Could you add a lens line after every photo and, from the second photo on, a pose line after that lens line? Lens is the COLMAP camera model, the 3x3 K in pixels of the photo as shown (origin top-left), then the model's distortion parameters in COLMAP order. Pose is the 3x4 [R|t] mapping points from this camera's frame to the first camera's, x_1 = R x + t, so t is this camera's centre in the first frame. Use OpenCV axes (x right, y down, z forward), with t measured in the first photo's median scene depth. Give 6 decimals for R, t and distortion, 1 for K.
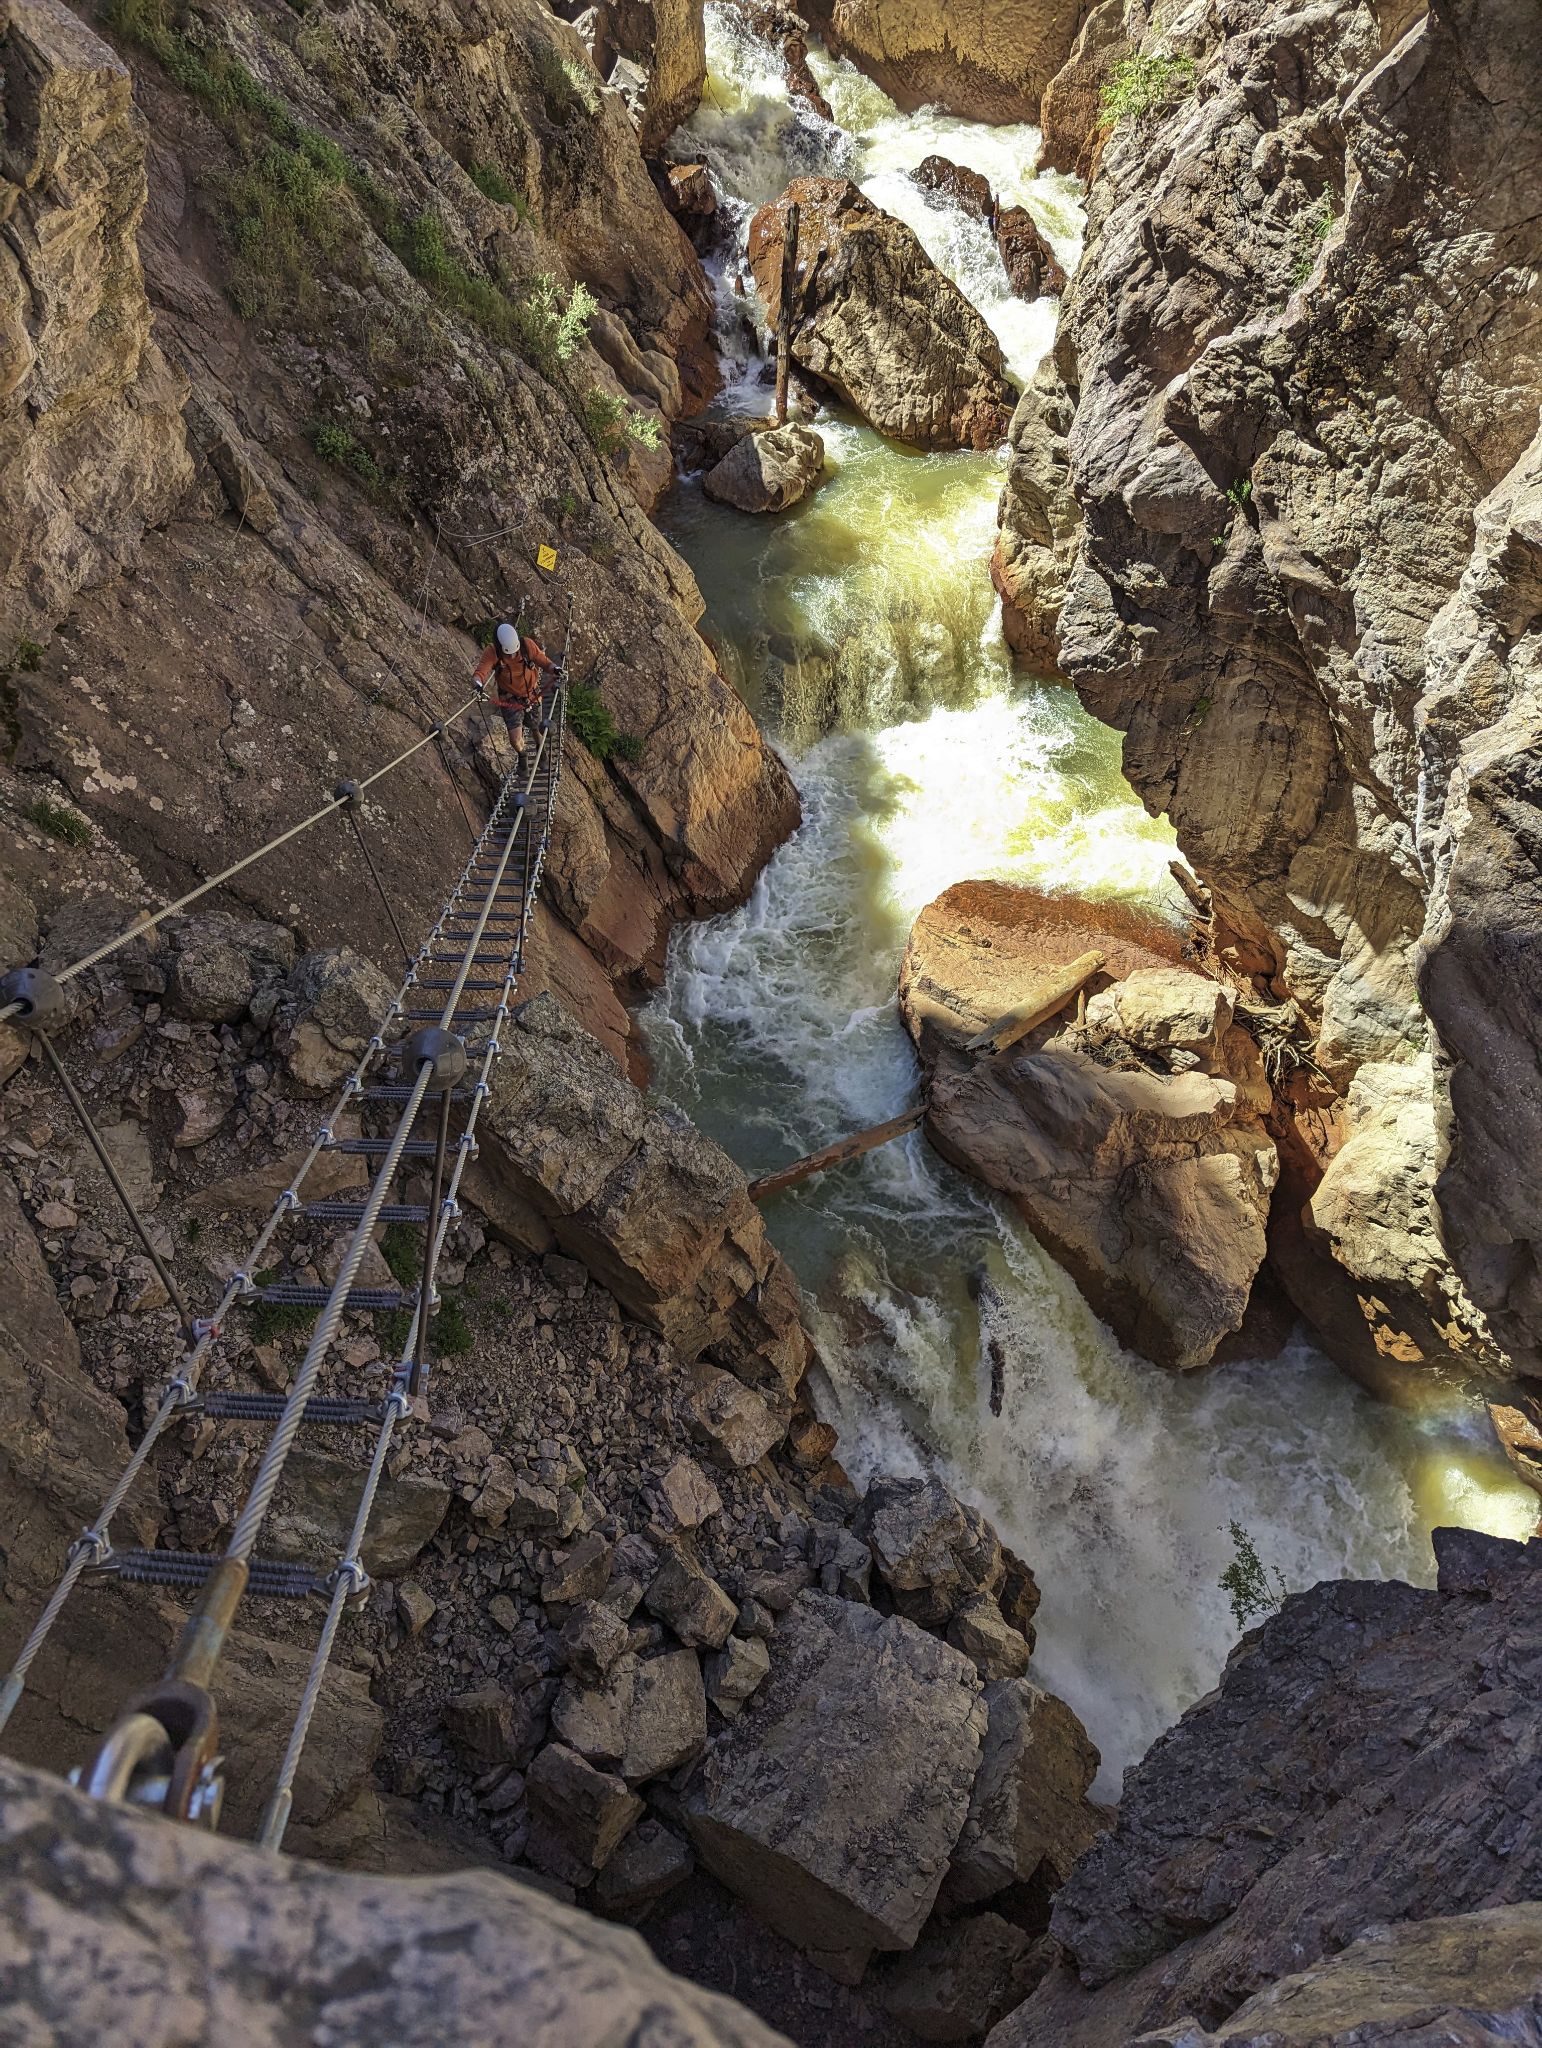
lens RADIAL K [[1463.5, 0, 801.7], [0, 1463.5, 1091.9], [0, 0, 1]] dist [0.045395, -0.035857]
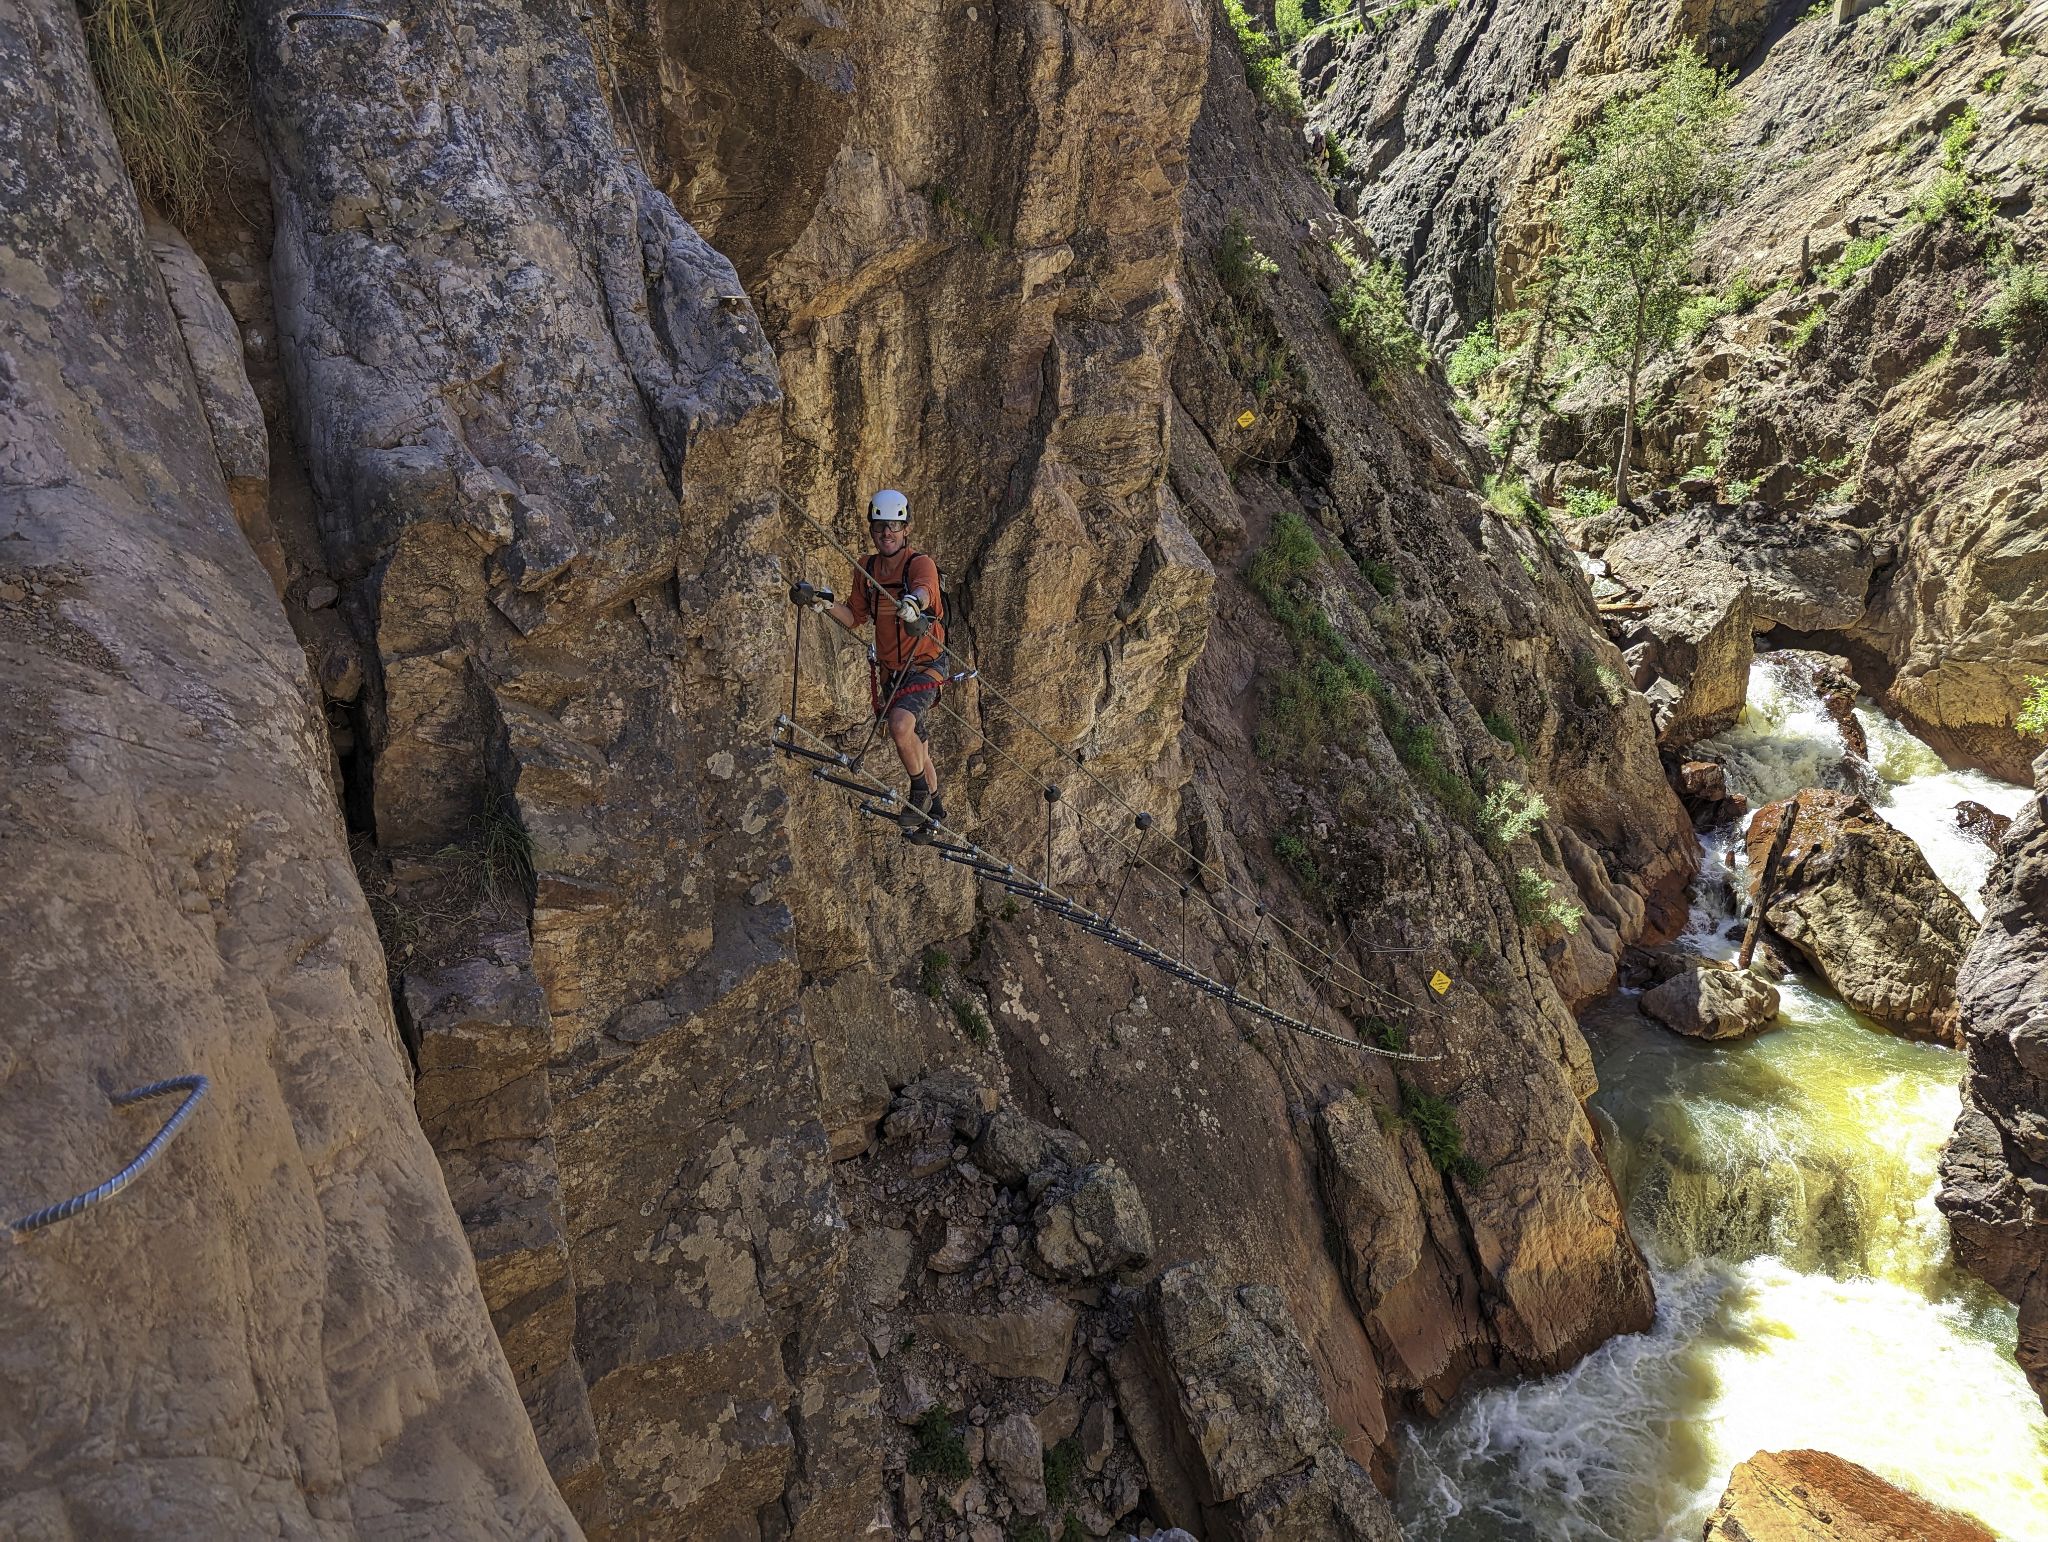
lens RADIAL K [[1463.5, 0, 1022.4], [0, 1463.5, 772.7], [0, 0, 1]] dist [0.045395, -0.035857]
pose [[0.840499, 0.177390, -0.511952, 0.099928], [-0.418384, 0.812863, -0.405228, 0.092078], [0.344263, 0.554786, 0.757427, -0.052727]]
